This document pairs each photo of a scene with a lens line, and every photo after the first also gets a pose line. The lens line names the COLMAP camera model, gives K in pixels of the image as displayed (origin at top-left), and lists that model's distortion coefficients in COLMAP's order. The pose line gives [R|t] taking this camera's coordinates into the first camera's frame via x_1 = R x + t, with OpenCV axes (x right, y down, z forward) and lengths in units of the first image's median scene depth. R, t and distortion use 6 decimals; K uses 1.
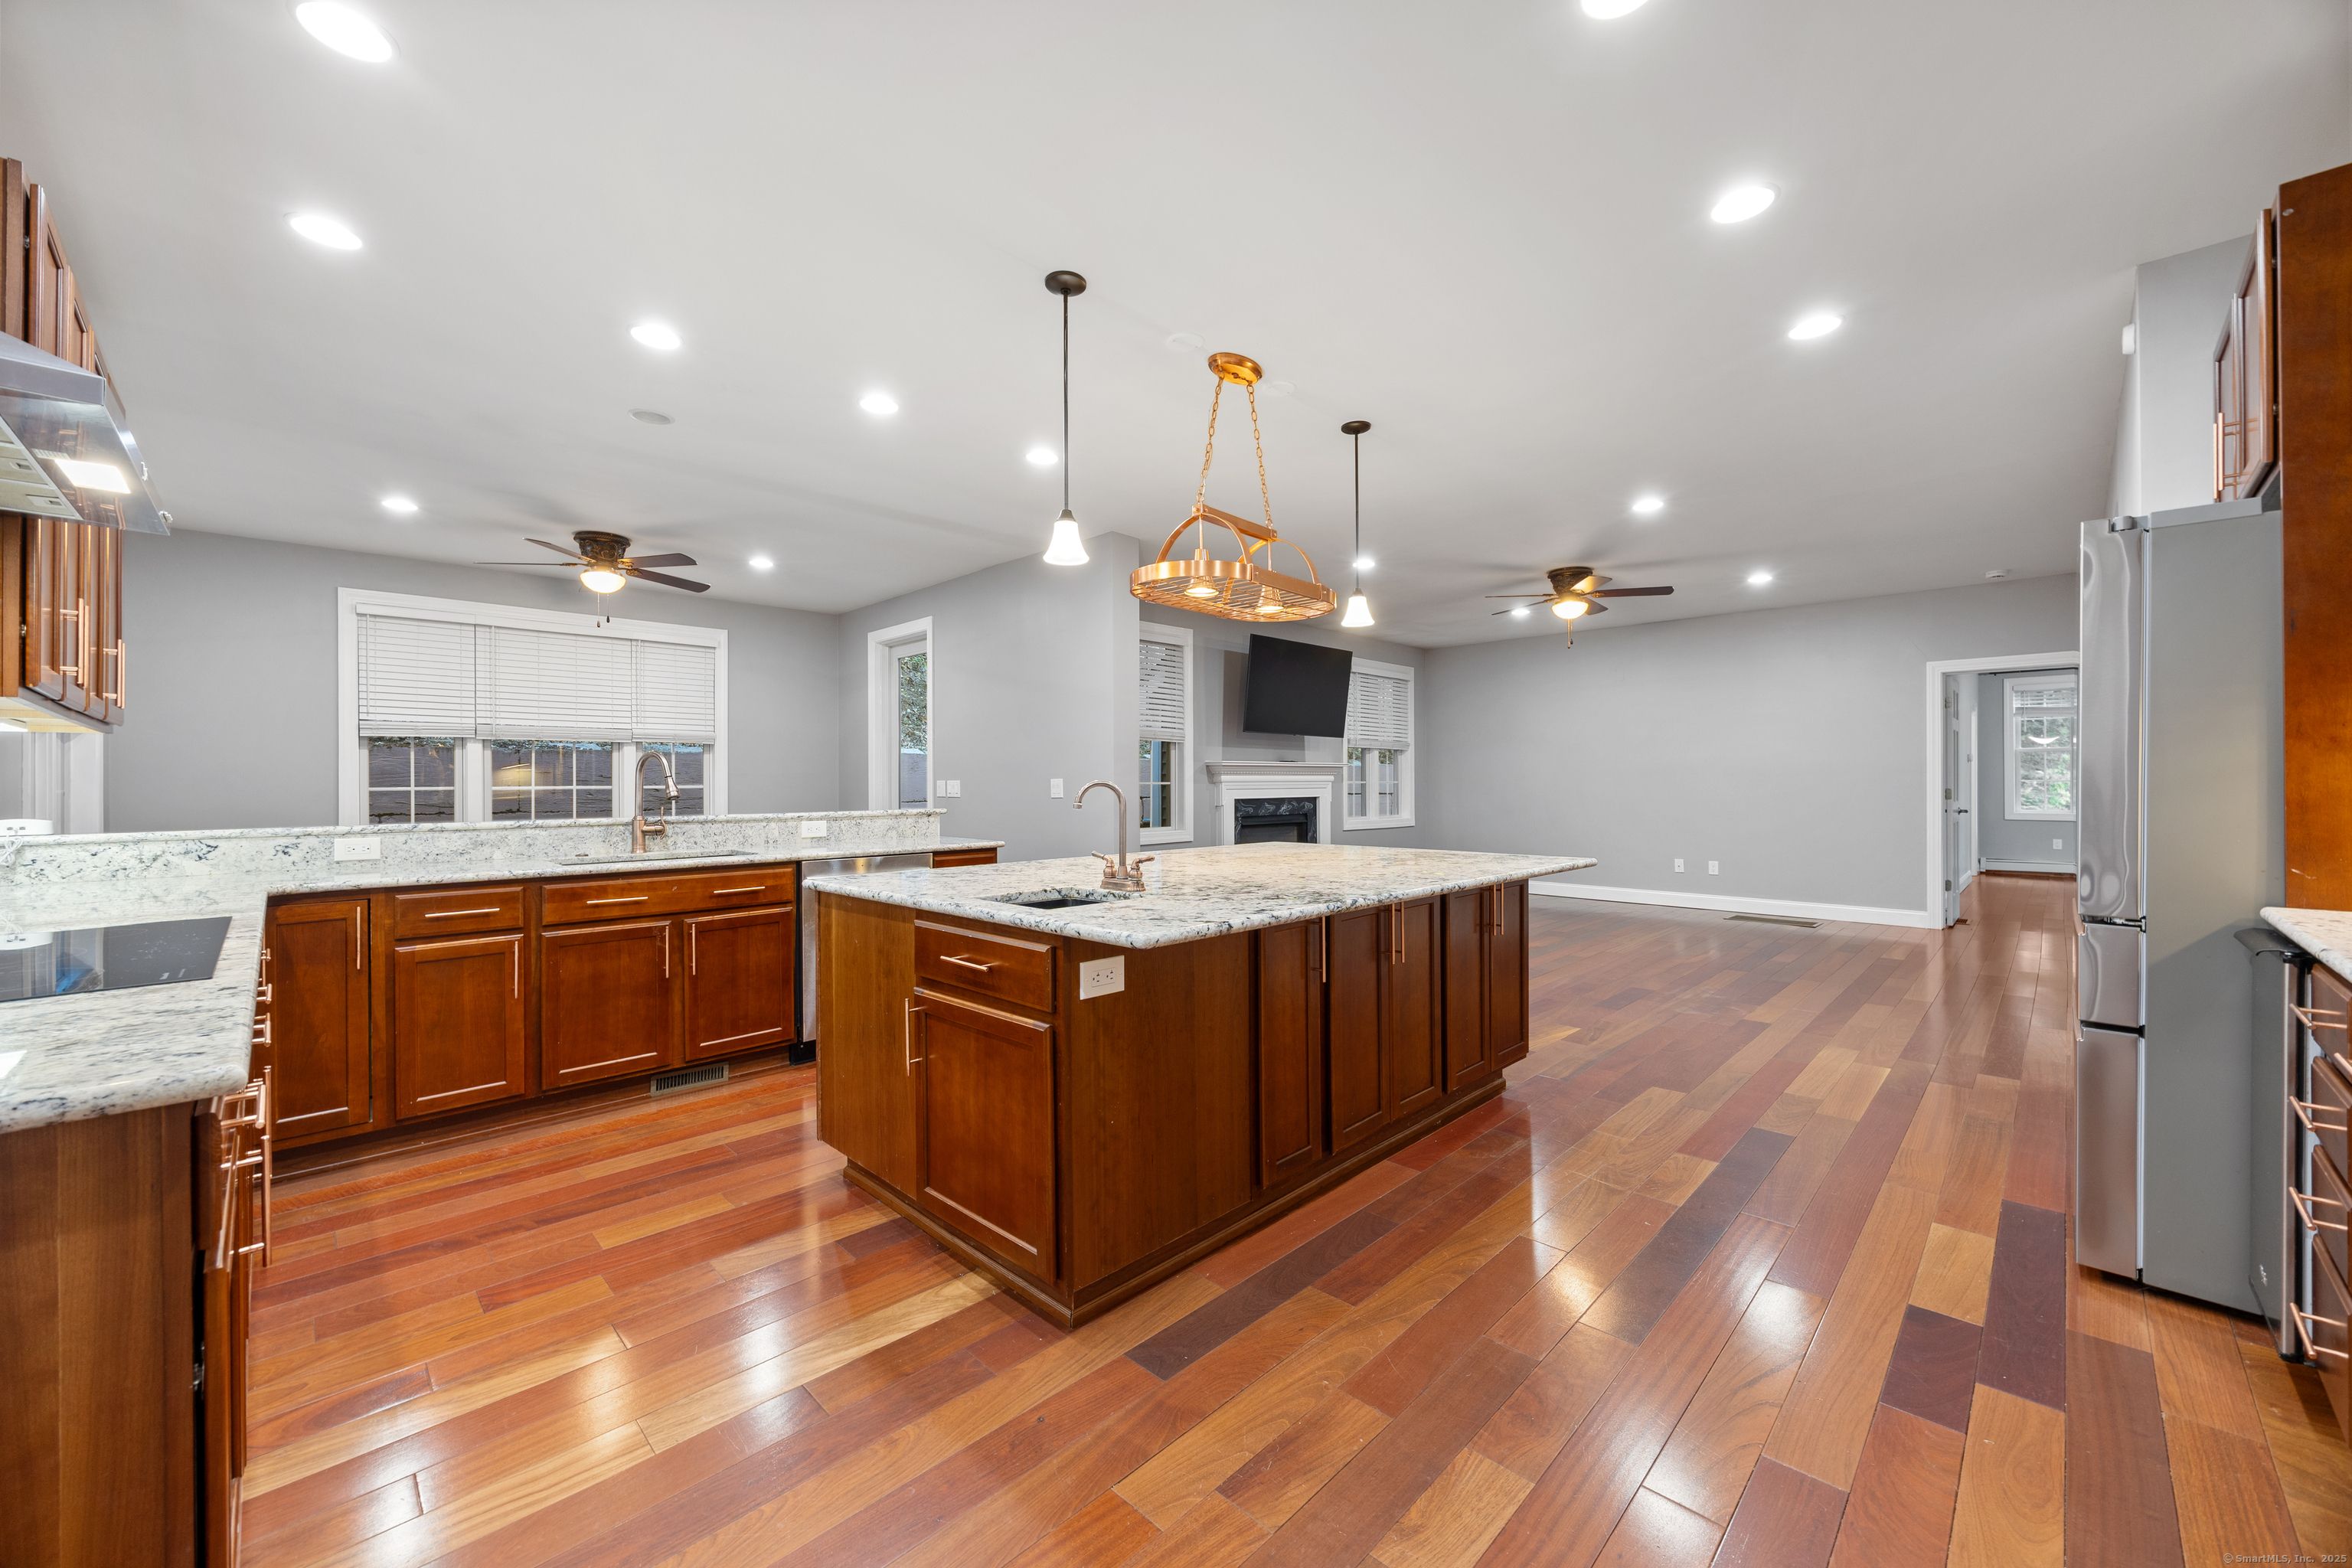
lens RADIAL K [[900.0, 0, 1173.7], [0, 900.0, 782.8], [0, 0, 1]] dist [-0.000331, 0.000401]
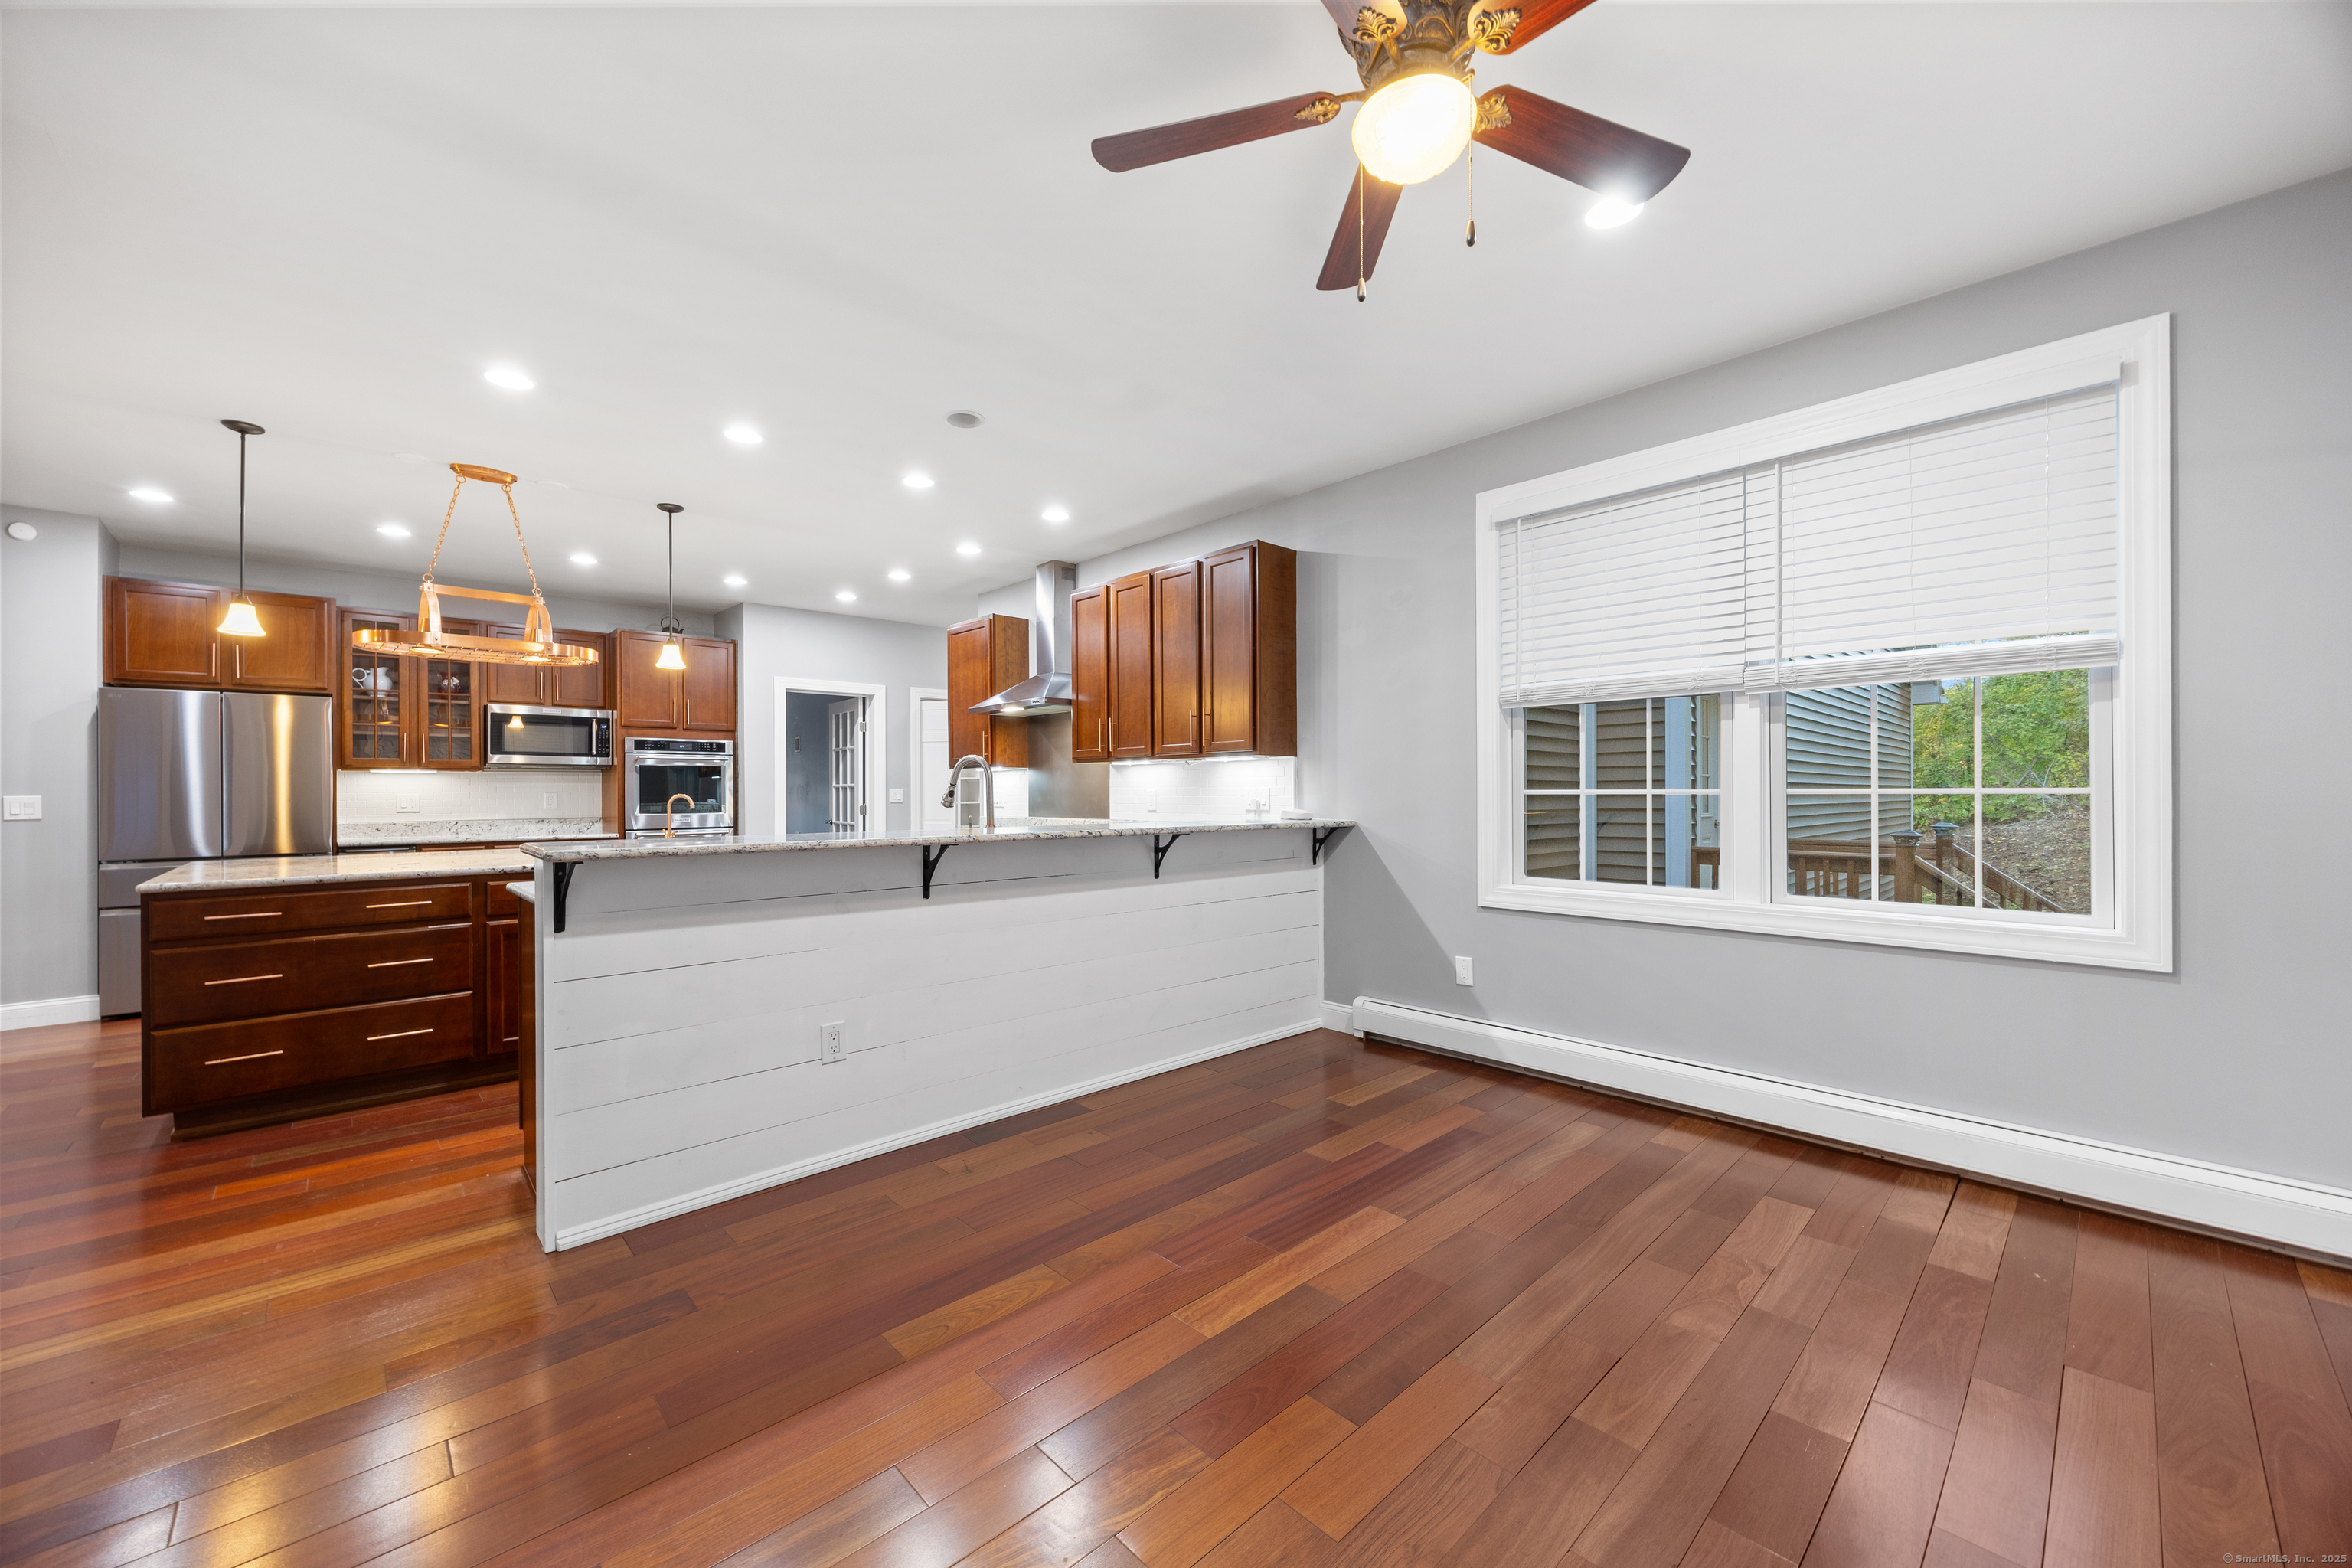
lens RADIAL K [[900.0, 0, 1182.8], [0, 900.0, 794.2], [0, 0, 1]] dist [-0.000331, 0.000401]
pose [[-0.999642, 0.011320, 0.024225, -0.957211], [0.011379, 0.999933, 0.002276, 0.005502], [-0.024197, 0.002551, -0.999704, 2.255940]]
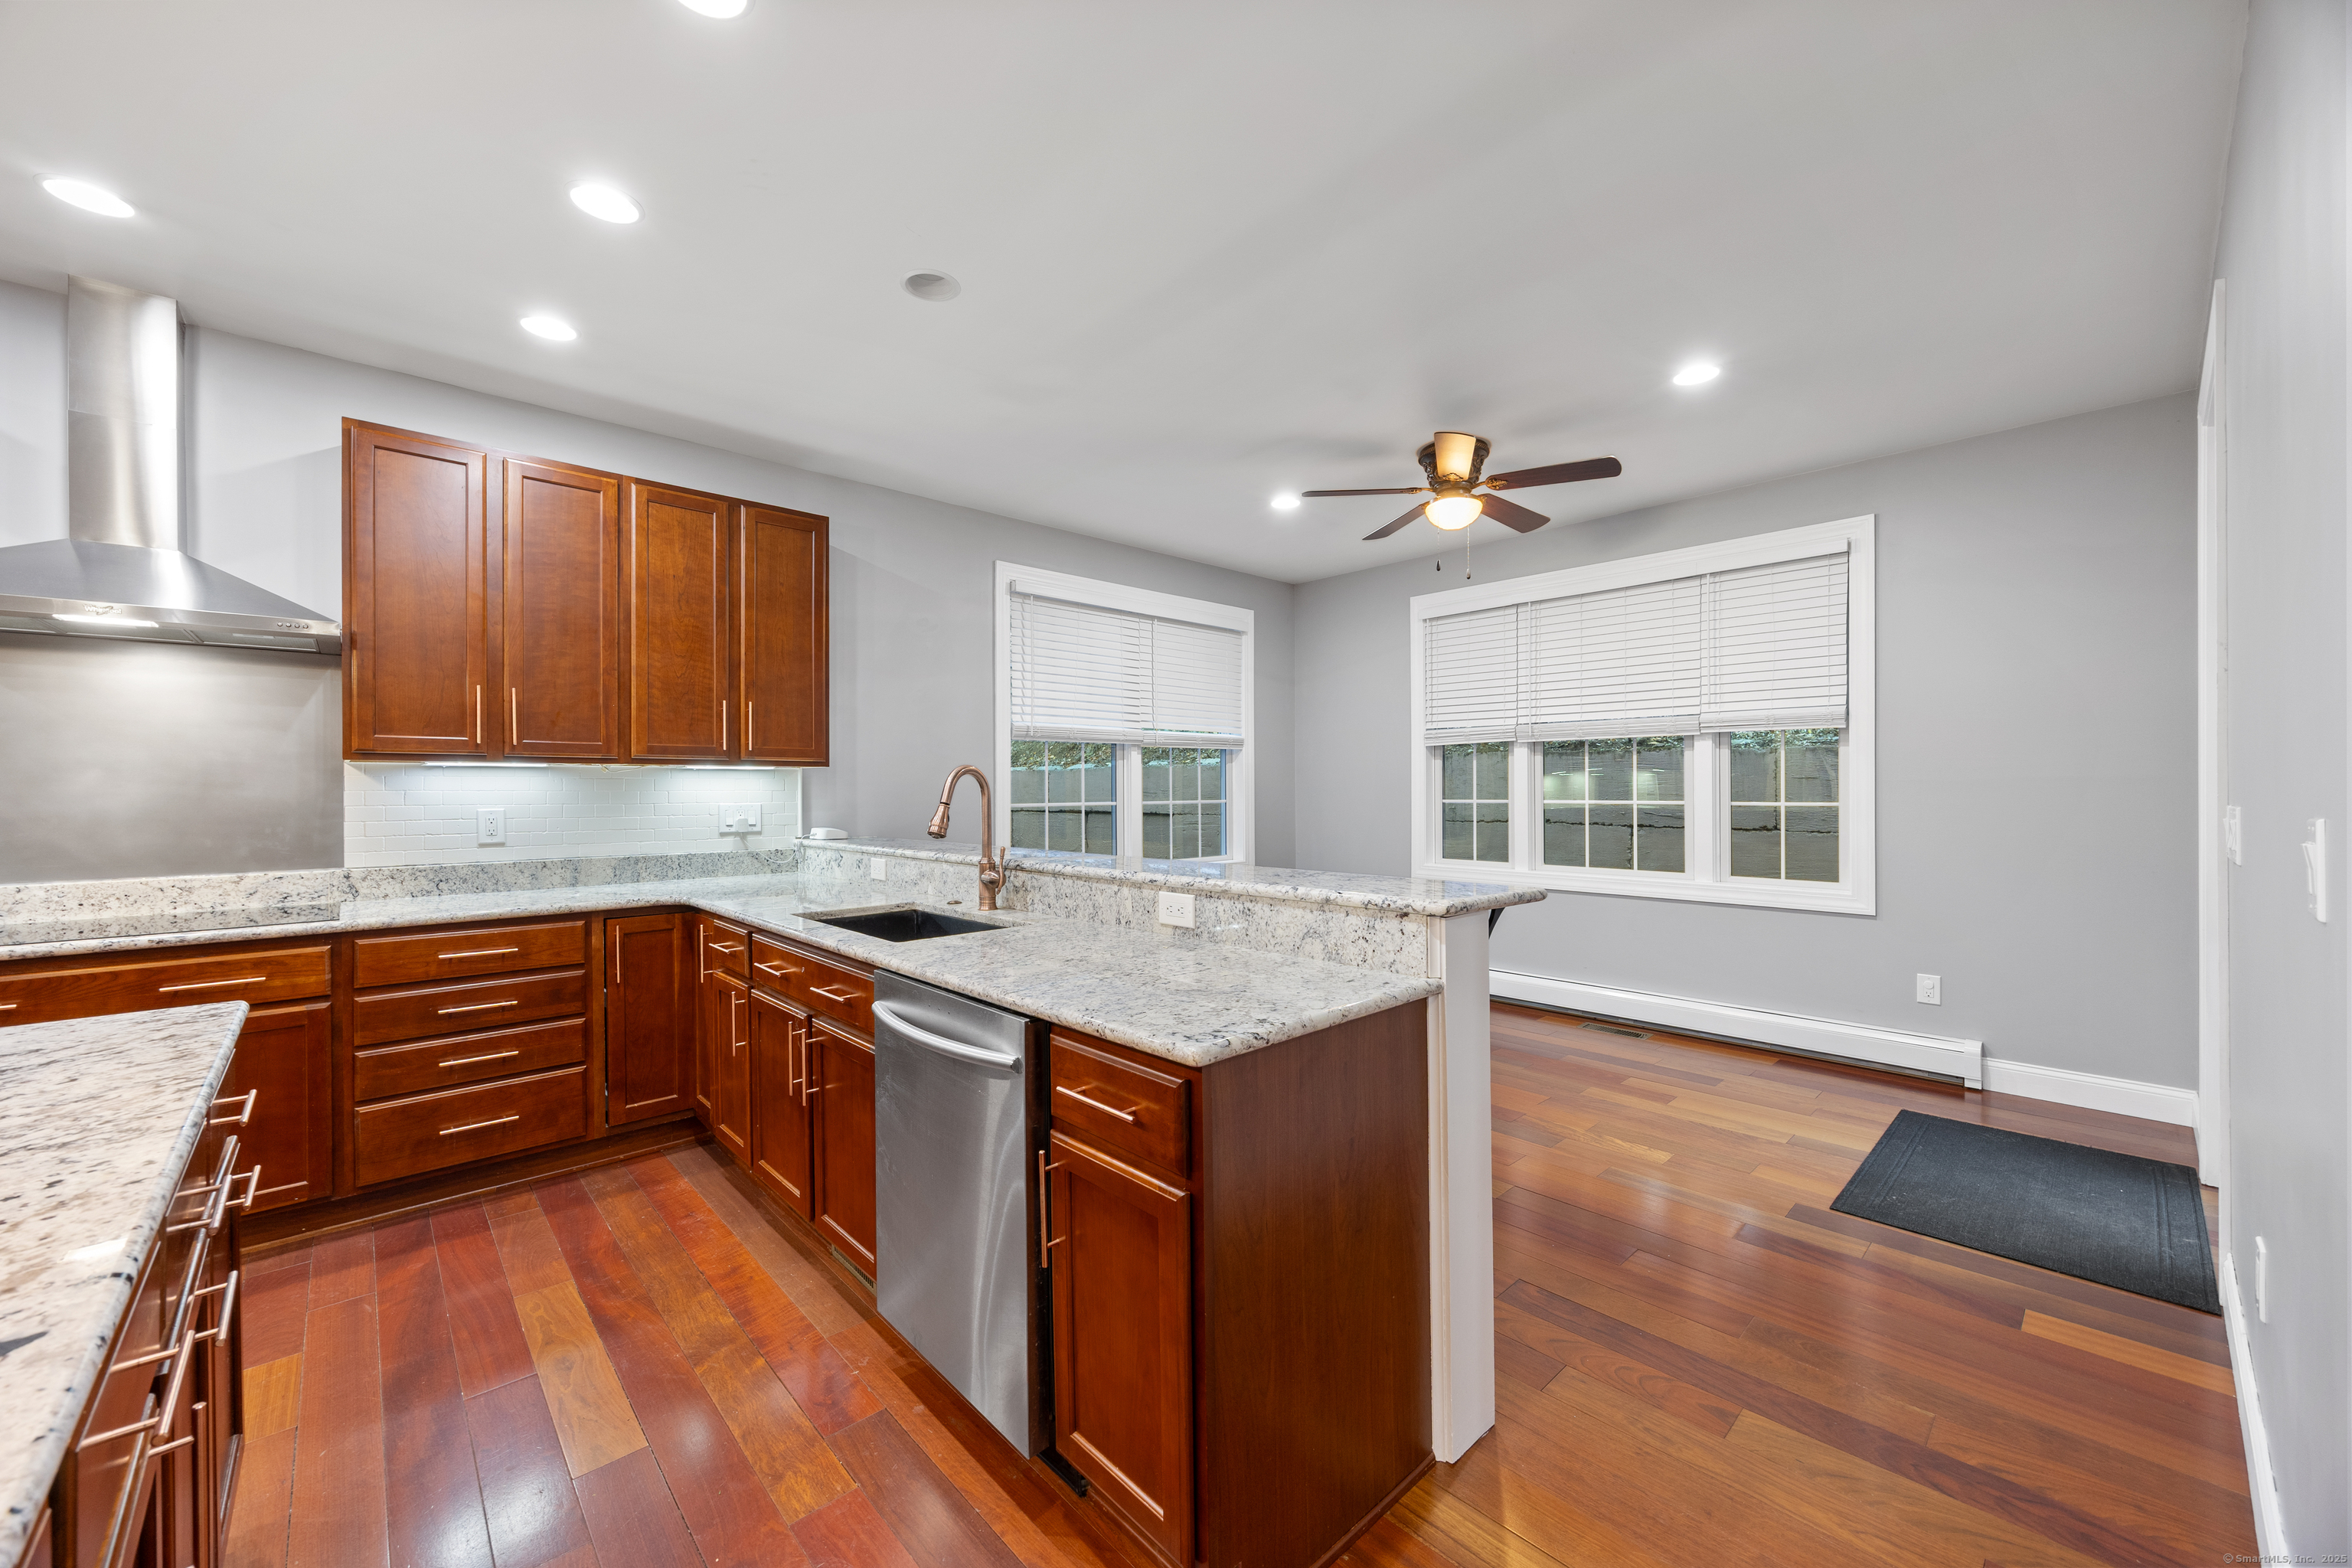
lens RADIAL K [[900.0, 0, 1174.8], [0, 900.0, 787.6], [0, 0, 1]] dist [-0.000331, 0.000401]
pose [[-0.038020, 0.004522, -0.999267, 0.128881], [0.005950, 0.999973, 0.004299, -0.024214], [0.999259, -0.005782, -0.038046, 1.380884]]
